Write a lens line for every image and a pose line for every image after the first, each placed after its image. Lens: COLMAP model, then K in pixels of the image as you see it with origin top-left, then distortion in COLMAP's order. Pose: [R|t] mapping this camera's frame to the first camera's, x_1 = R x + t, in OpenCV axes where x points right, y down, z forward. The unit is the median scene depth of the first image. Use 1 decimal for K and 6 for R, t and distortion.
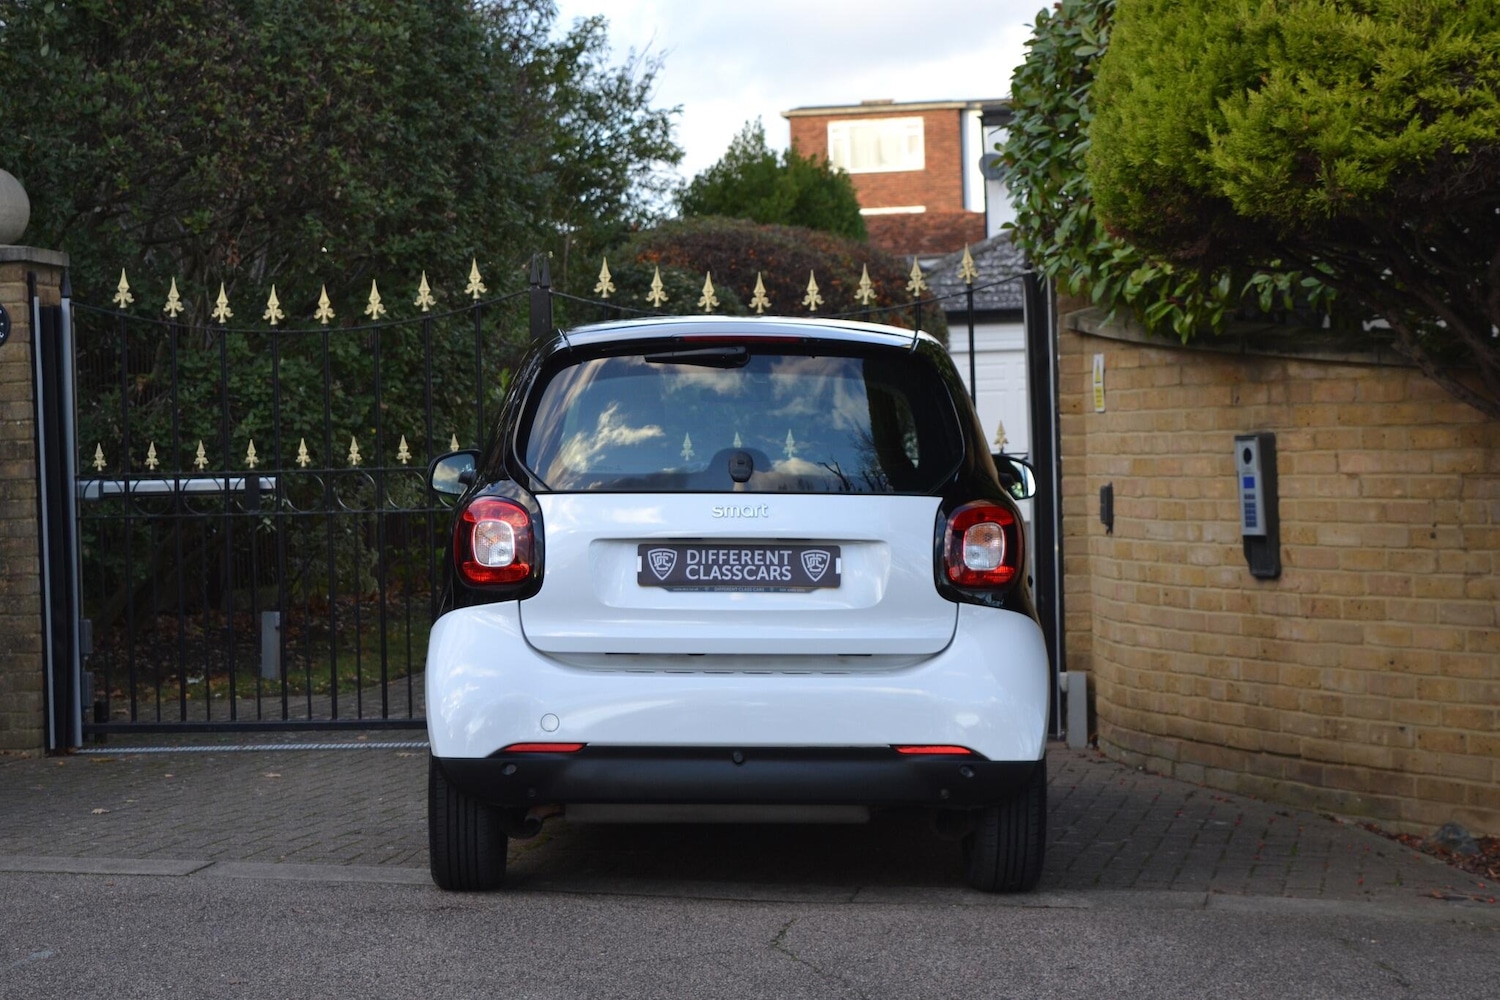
lens RADIAL K [[3118.5, 0, 755.8], [0, 3118.5, 489.1], [0, 0, 1]] dist [0.131019, 0.000000]
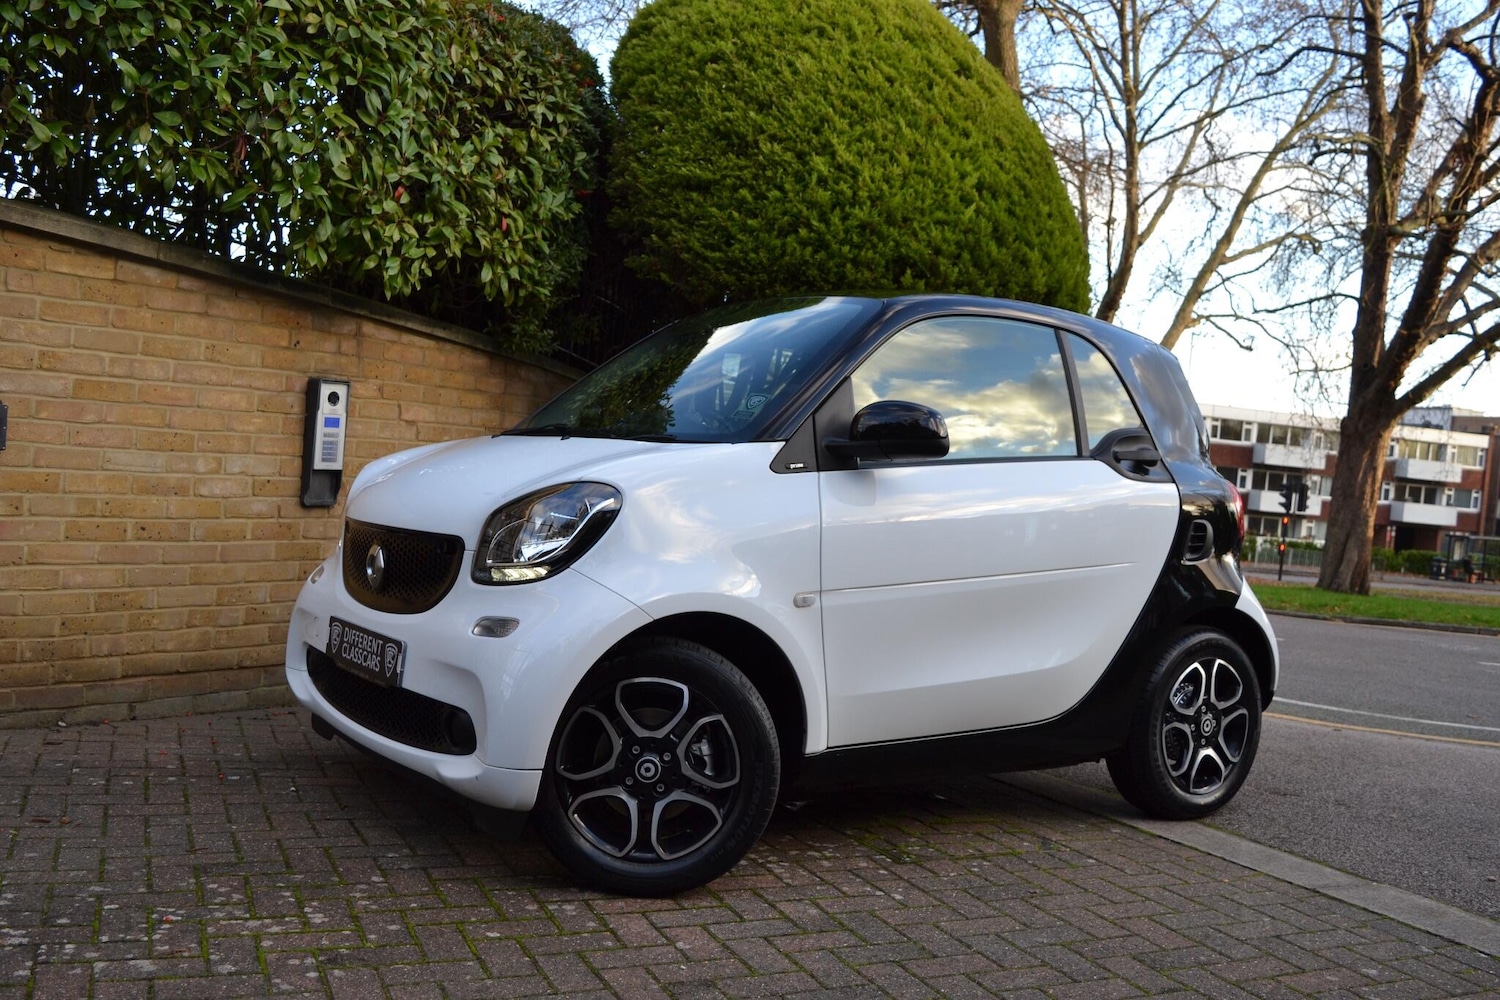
lens RADIAL K [[1409.8, 0, 739.1], [0, 1409.8, 500.7], [0, 0, 1]] dist [-0.078030, 0.000000]
pose [[-0.566566, -0.047707, 0.822634, -0.369579], [-0.049661, 0.998485, 0.023703, 0.007454], [-0.822519, -0.027424, -0.568077, 1.274934]]
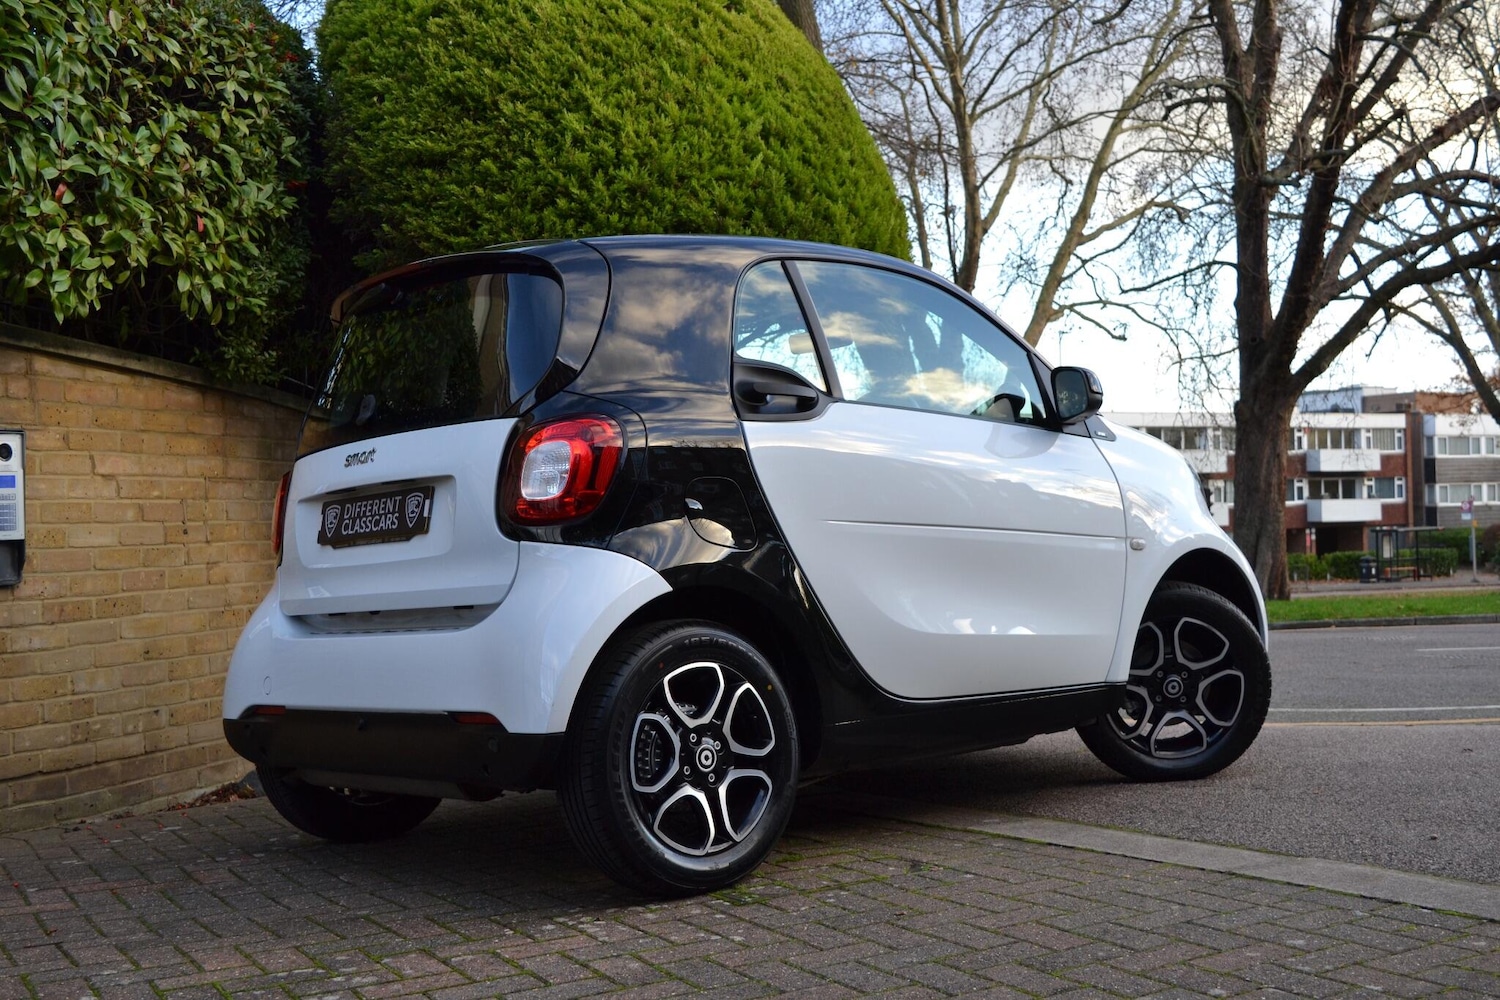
lens RADIAL K [[1670.6, 0, 732.6], [0, 1670.6, 502.7], [0, 0, 1]] dist [-0.062904, 0.000000]
pose [[-0.649631, 0.057750, 0.758053, -0.373482], [0.062667, 0.997785, -0.022309, 0.030633], [-0.757662, 0.033013, -0.651812, 1.262136]]
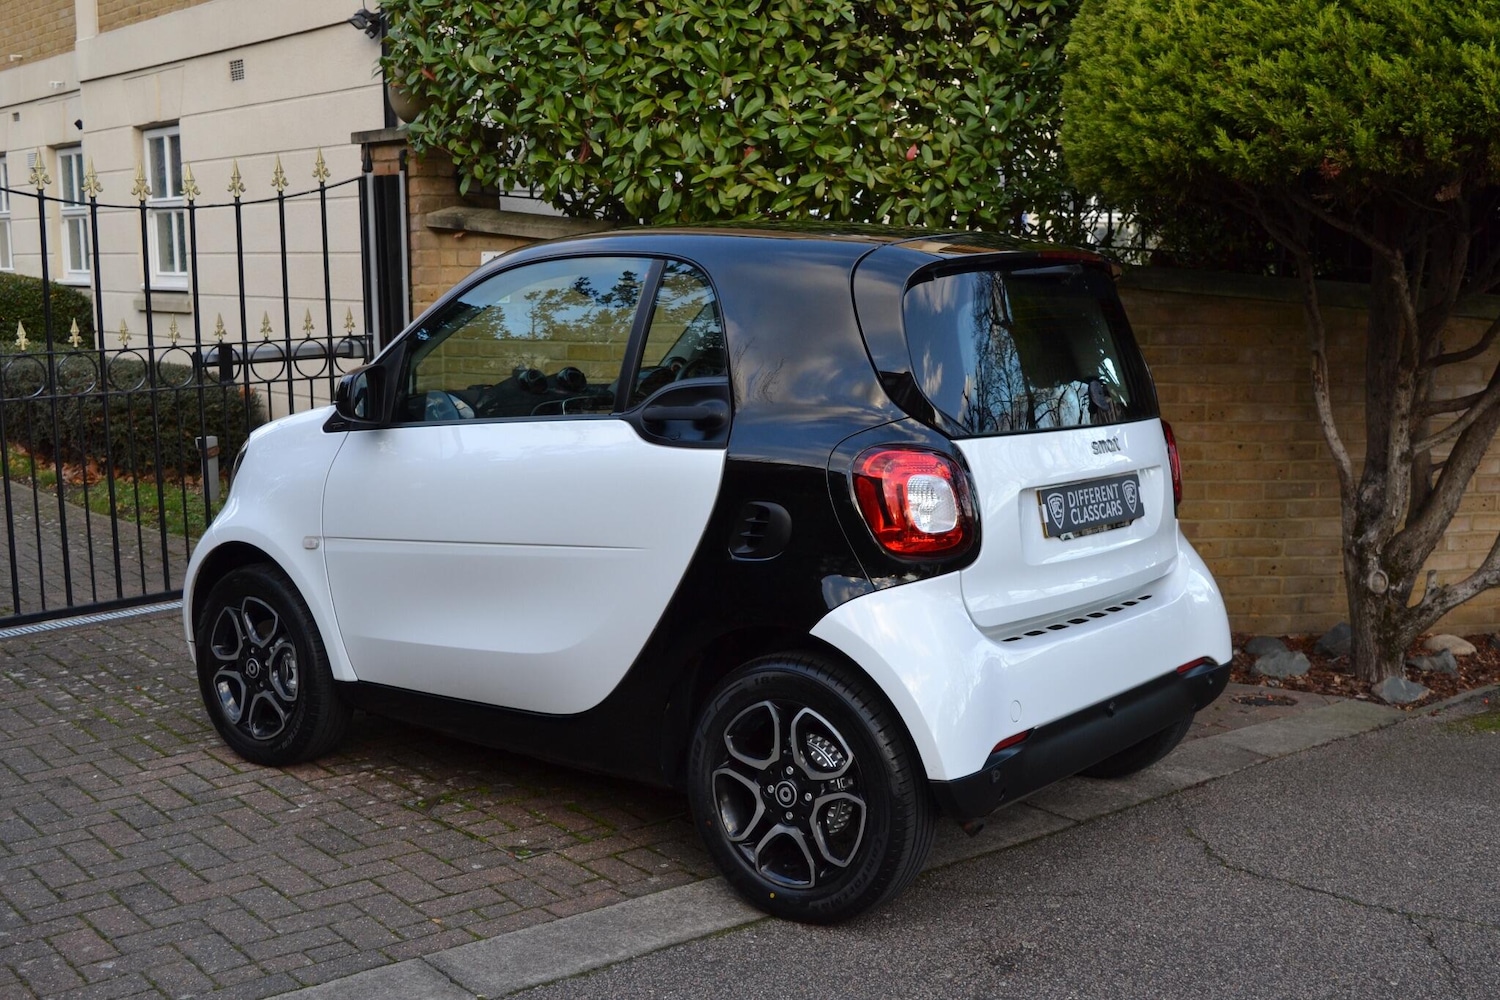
lens RADIAL K [[1670.6, 0, 759.0], [0, 1670.6, 500.8], [0, 0, 1]] dist [-0.062904, 0.000000]
pose [[0.620858, -0.093309, 0.778350, -0.388120], [0.001231, 0.993006, 0.118060, -0.030066], [-0.783922, -0.072340, 0.616630, 0.664737]]
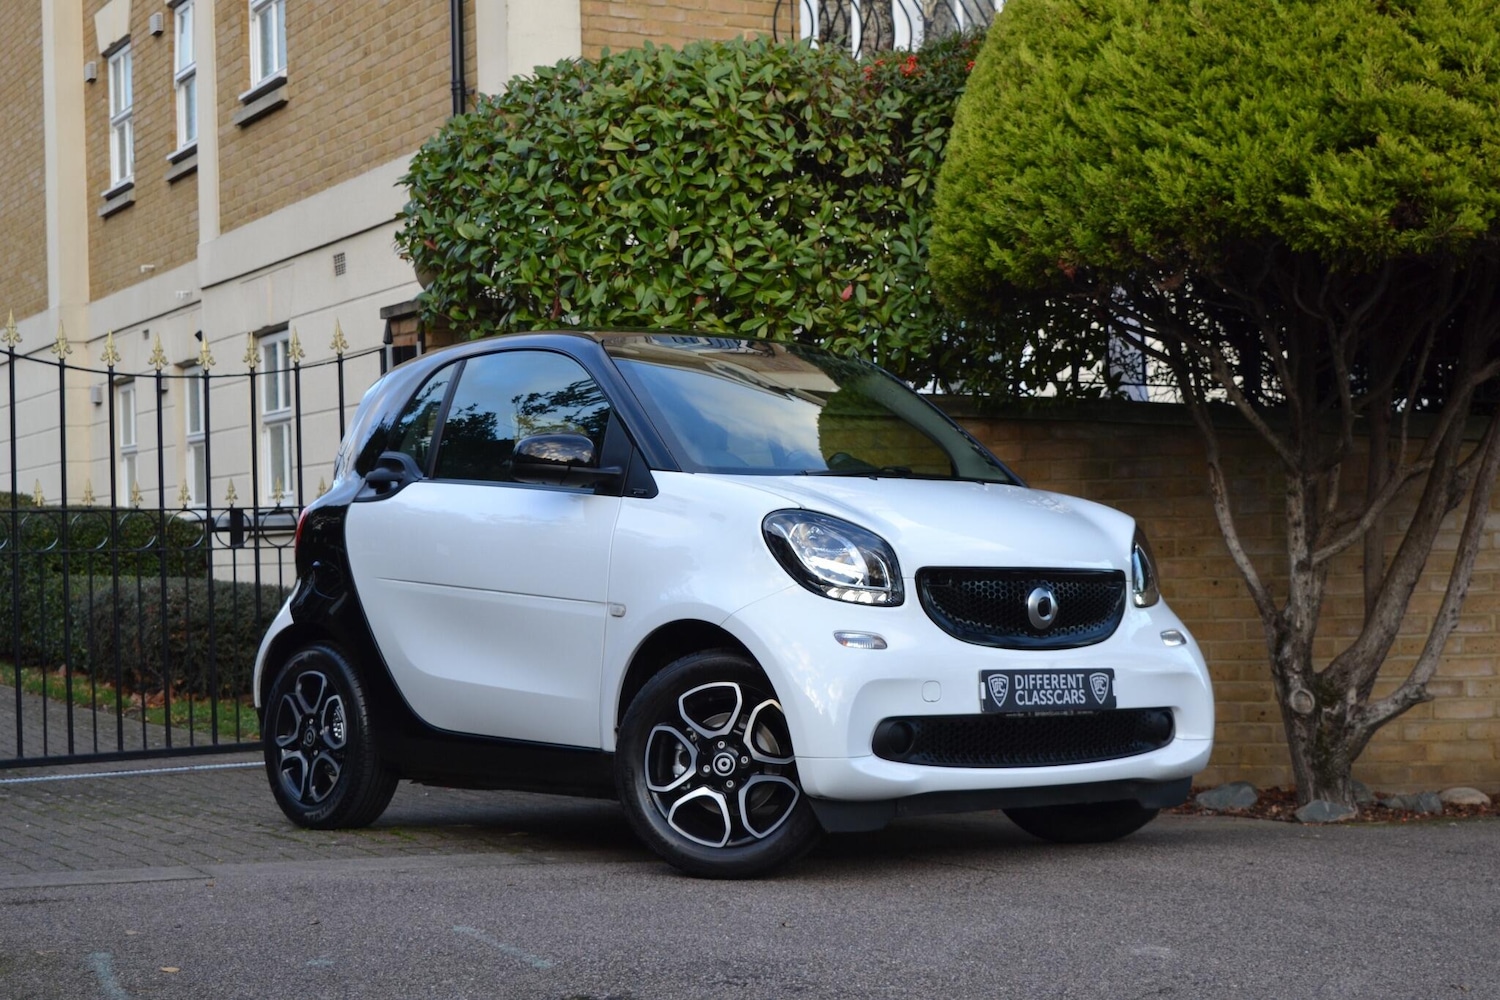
lens RADIAL K [[2519.8, 0, 760.5], [0, 2519.8, 498.3], [0, 0, 1]] dist [-0.002999, 0.000000]
pose [[0.778612, 0.023425, 0.627069, -0.487888], [0.014315, 0.998380, -0.055070, 0.048474], [-0.627343, 0.051854, 0.777015, 0.272587]]
